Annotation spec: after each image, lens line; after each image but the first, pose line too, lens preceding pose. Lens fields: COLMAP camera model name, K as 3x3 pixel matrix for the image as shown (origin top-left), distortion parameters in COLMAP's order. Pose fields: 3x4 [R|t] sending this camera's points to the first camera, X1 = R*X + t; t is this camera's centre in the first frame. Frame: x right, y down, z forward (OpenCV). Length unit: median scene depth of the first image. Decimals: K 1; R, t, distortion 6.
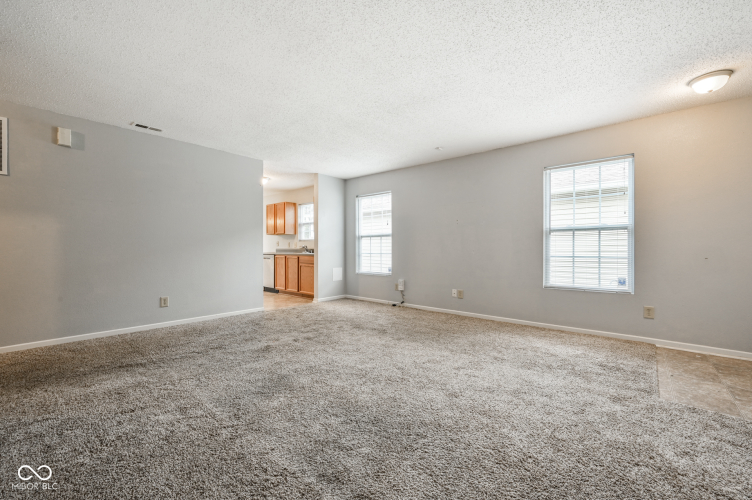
lens RADIAL K [[307.9, 0, 376.0], [0, 307.9, 250.0], [0, 0, 1]] dist [0.000522, -0.000088]
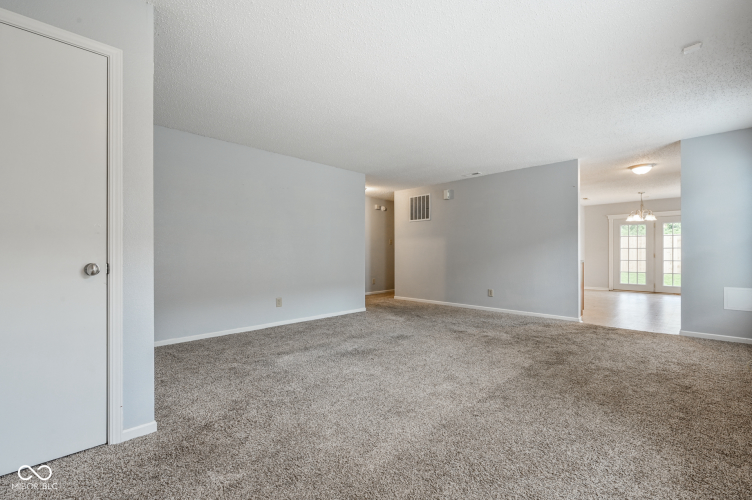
lens RADIAL K [[328.2, 0, 379.2], [0, 328.2, 253.4], [0, 0, 1]] dist [0.000822, 0.000219]
pose [[-0.063007, -0.004008, -0.998005, 0.501629], [-0.002648, 0.999989, -0.003849, -0.001655], [0.998010, 0.002401, -0.063017, 0.359225]]
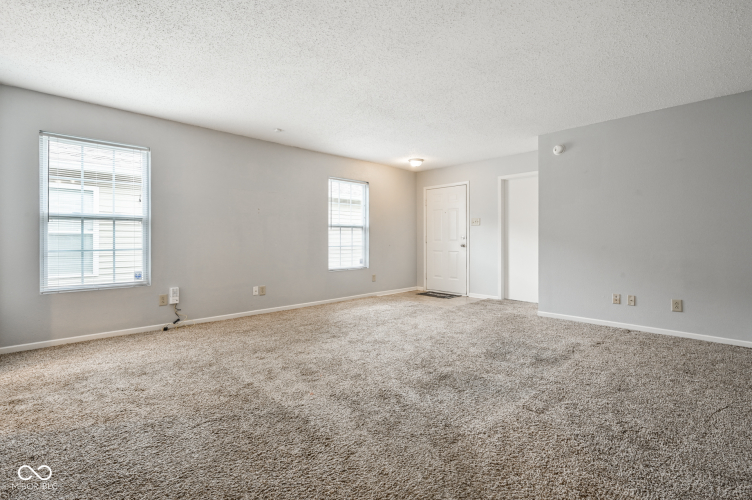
lens RADIAL K [[337.5, 0, 375.8], [0, 337.5, 239.6], [0, 0, 1]] dist [-0.002005, -0.000083]
pose [[0.105583, 0.000052, 0.994410, -0.503817], [0.006964, 0.999975, -0.000792, -0.003130], [-0.994386, 0.007009, 0.105580, 0.411128]]
